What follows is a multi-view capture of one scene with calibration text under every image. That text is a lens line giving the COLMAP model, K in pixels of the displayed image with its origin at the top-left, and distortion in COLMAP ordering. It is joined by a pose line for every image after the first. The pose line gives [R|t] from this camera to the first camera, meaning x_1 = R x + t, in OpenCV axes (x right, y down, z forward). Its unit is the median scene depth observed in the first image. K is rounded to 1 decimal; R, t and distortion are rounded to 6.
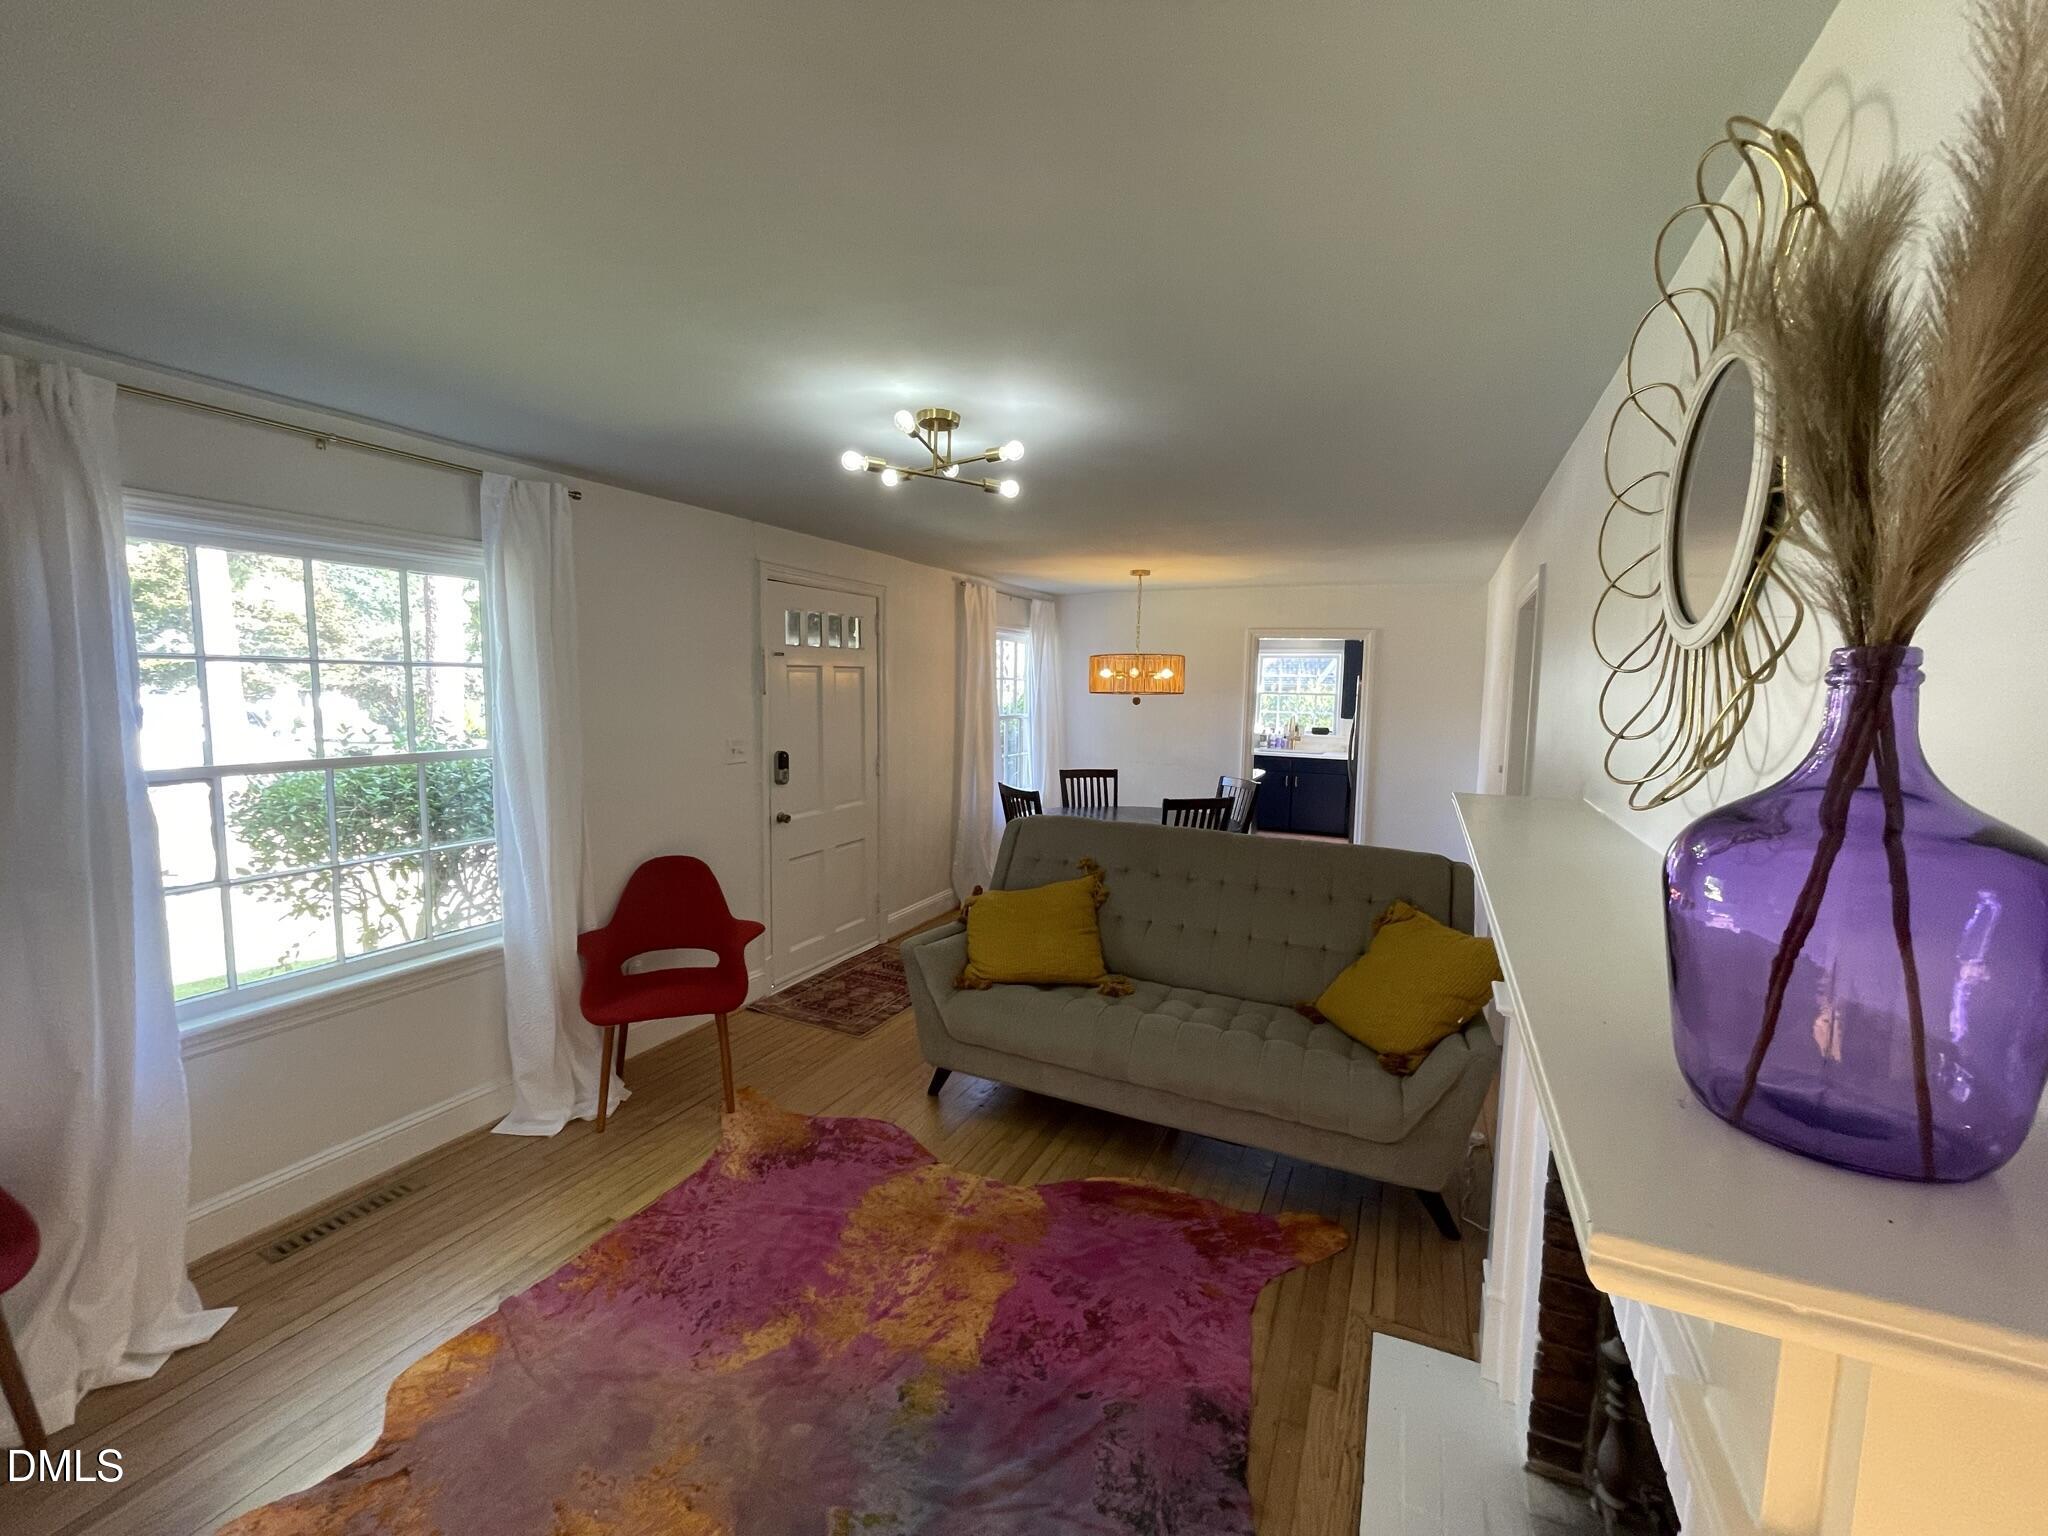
lens RADIAL K [[831.9, 0, 1025.1], [0, 831.9, 760.2], [0, 0, 1]] dist [-0.002702, 0.002311]
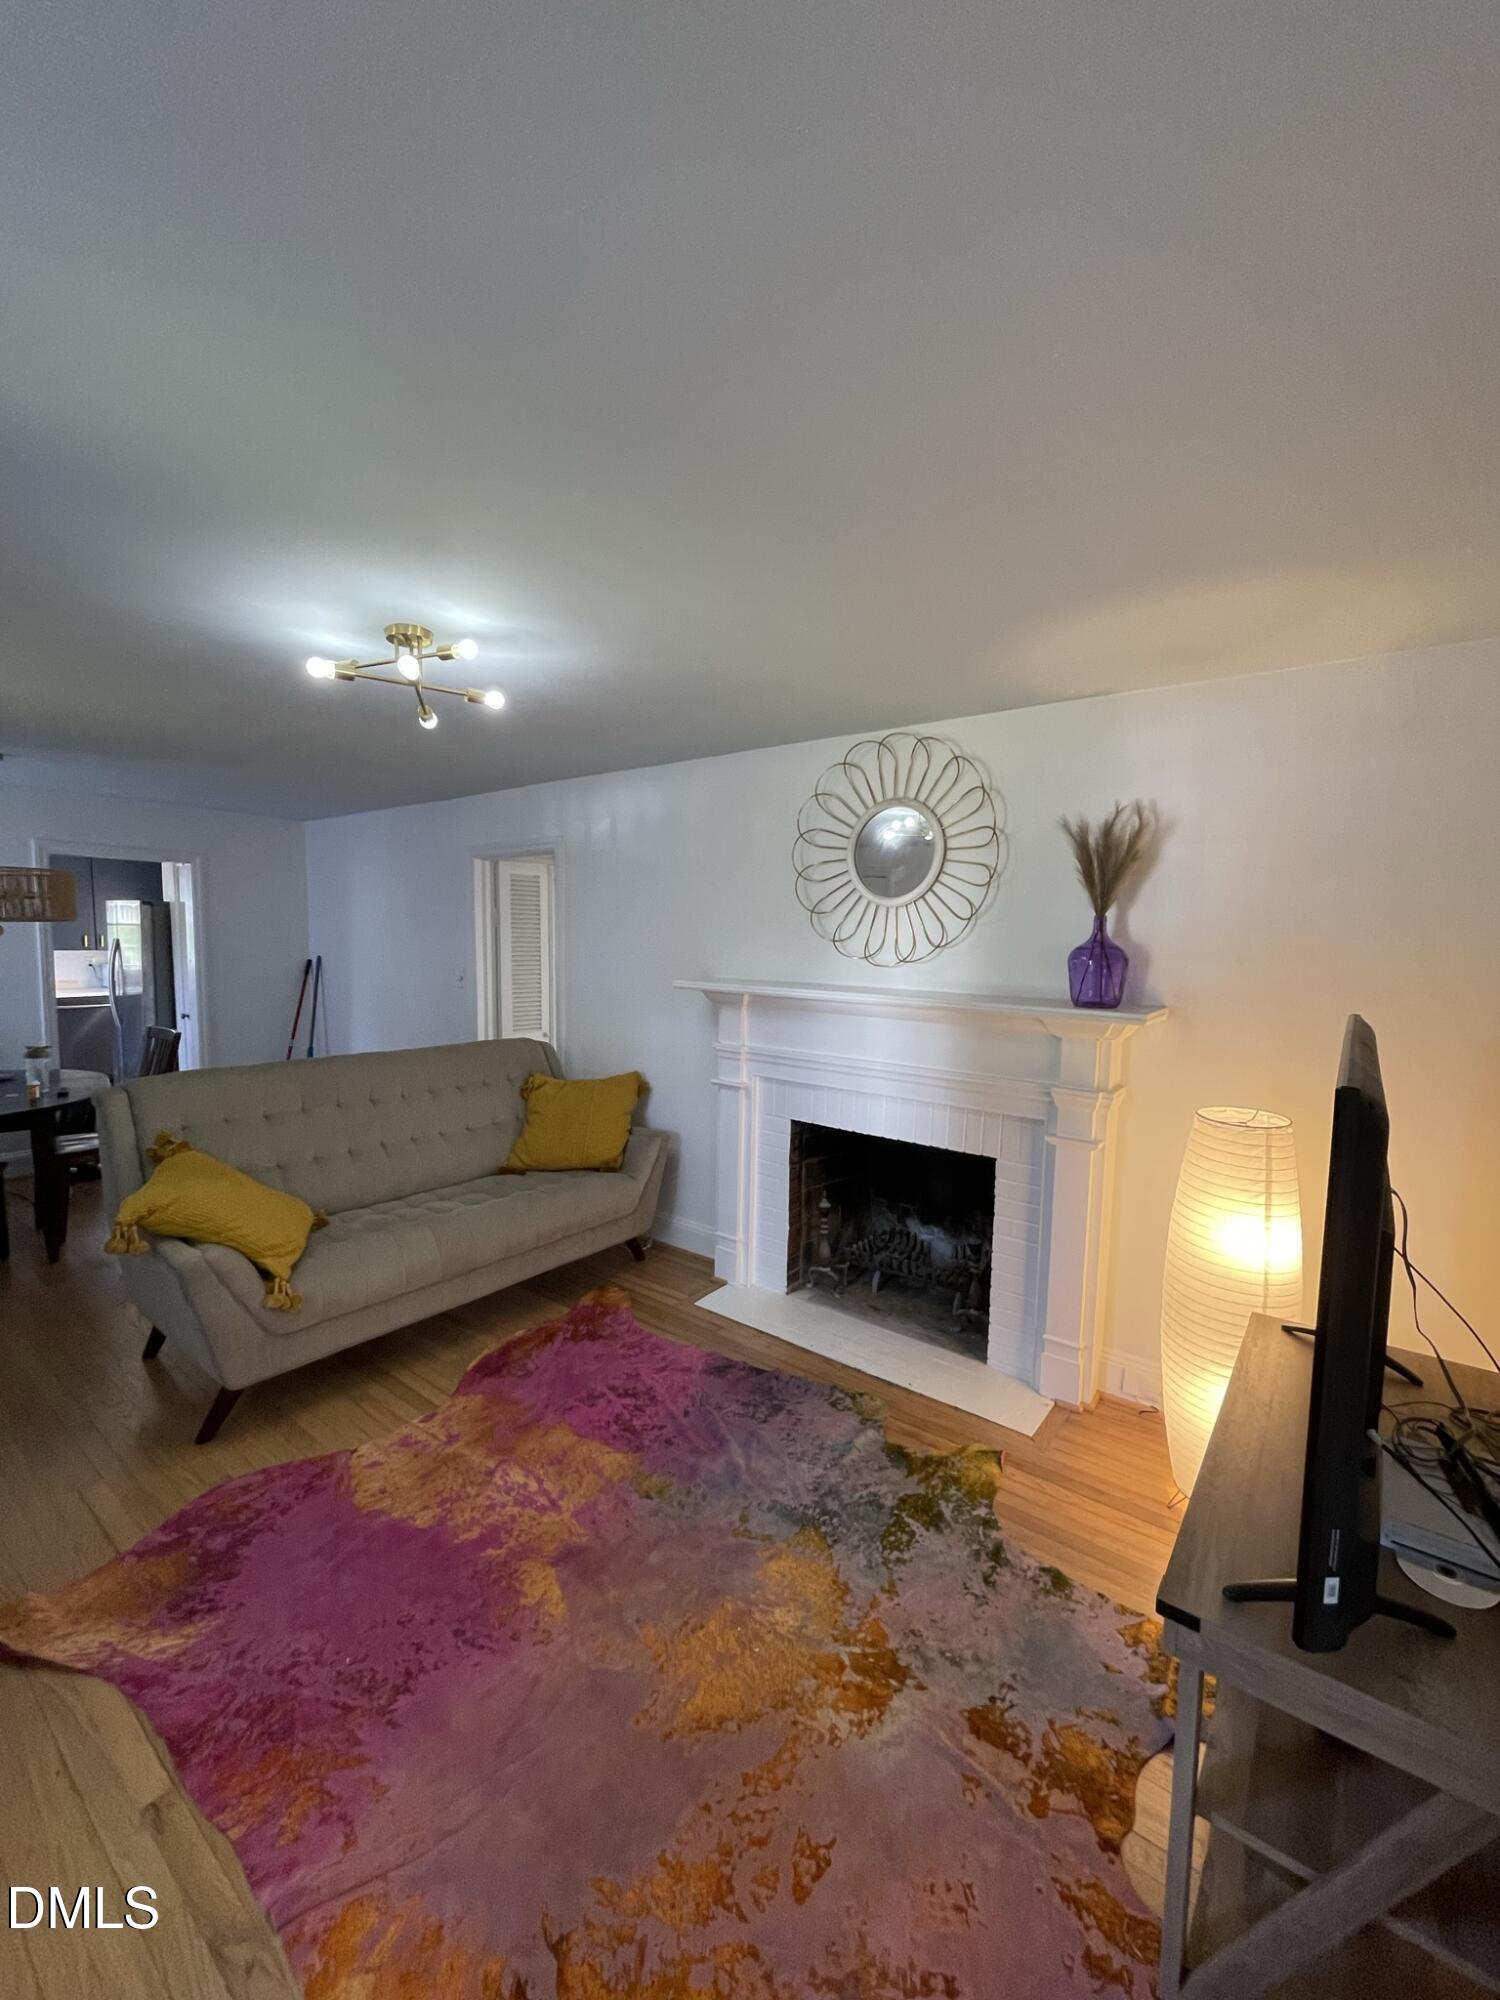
lens RADIAL K [[812.4, 0, 756.6], [0, 812.4, 1002.2], [0, 0, 1]] dist [-0.002702, 0.002311]
pose [[0.207782, -0.099592, 0.973092, -0.908138], [0.076123, 0.993433, 0.085419, -0.038352], [-0.975209, 0.056326, 0.213998, 0.409984]]
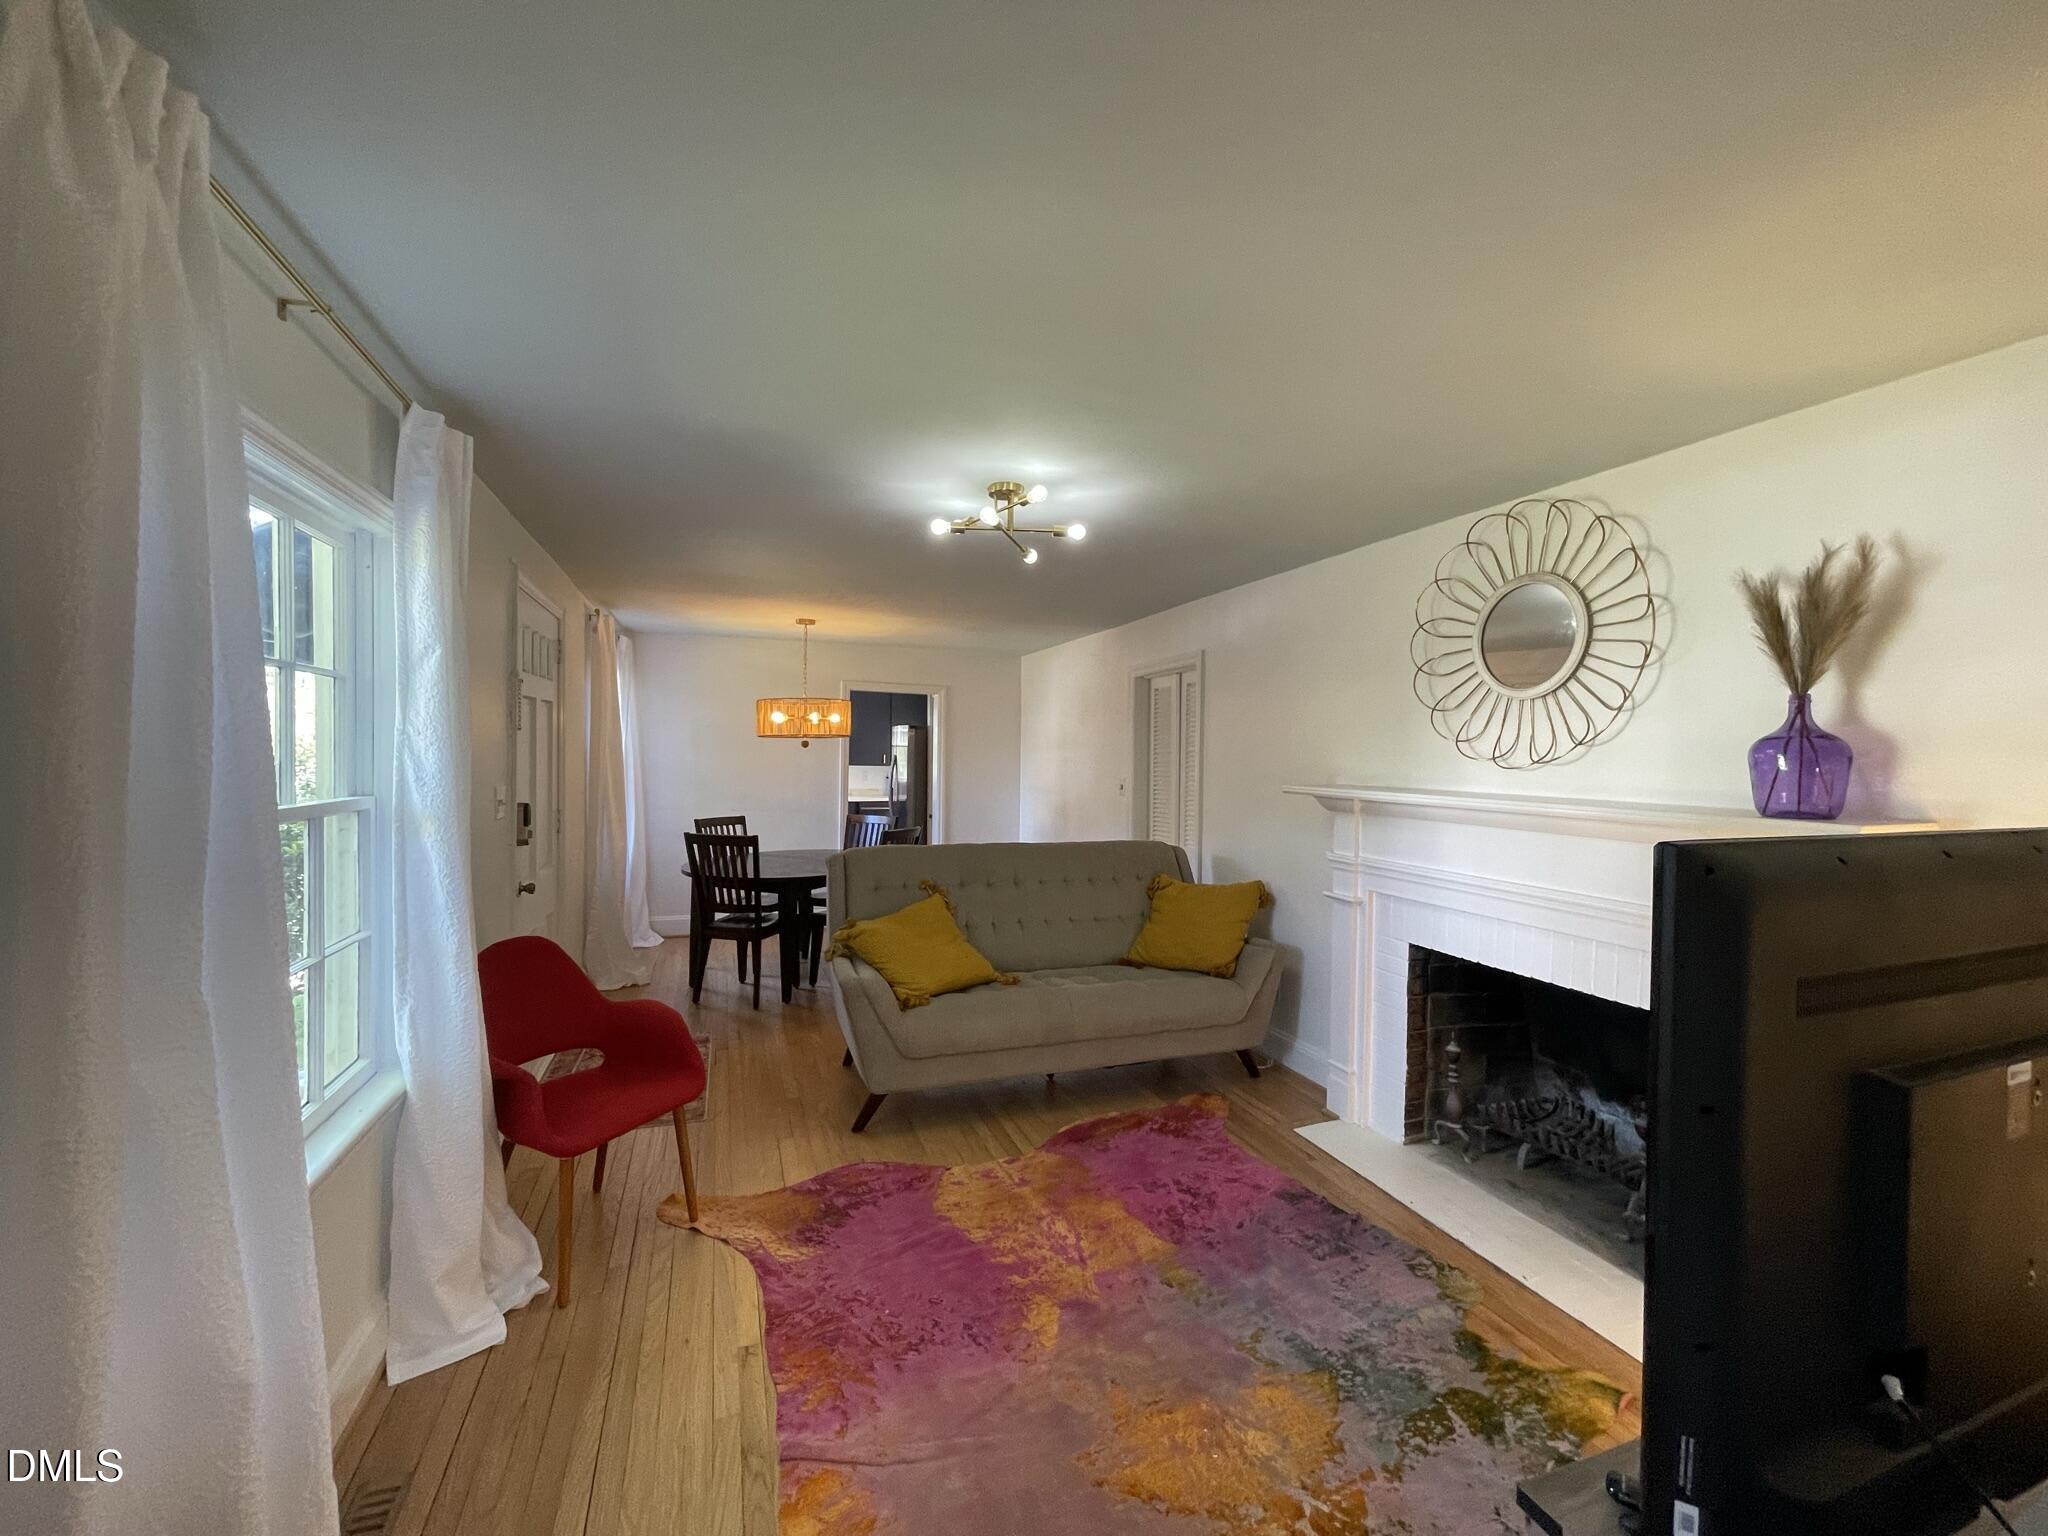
lens RADIAL K [[831.9, 0, 1024.7], [0, 831.9, 761.0], [0, 0, 1]] dist [-0.002702, 0.002311]
pose [[0.699007, -0.015917, 0.714938, -0.875342], [0.064718, 0.997058, -0.041078, 0.021356], [-0.712181, 0.074983, 0.697980, 0.176147]]
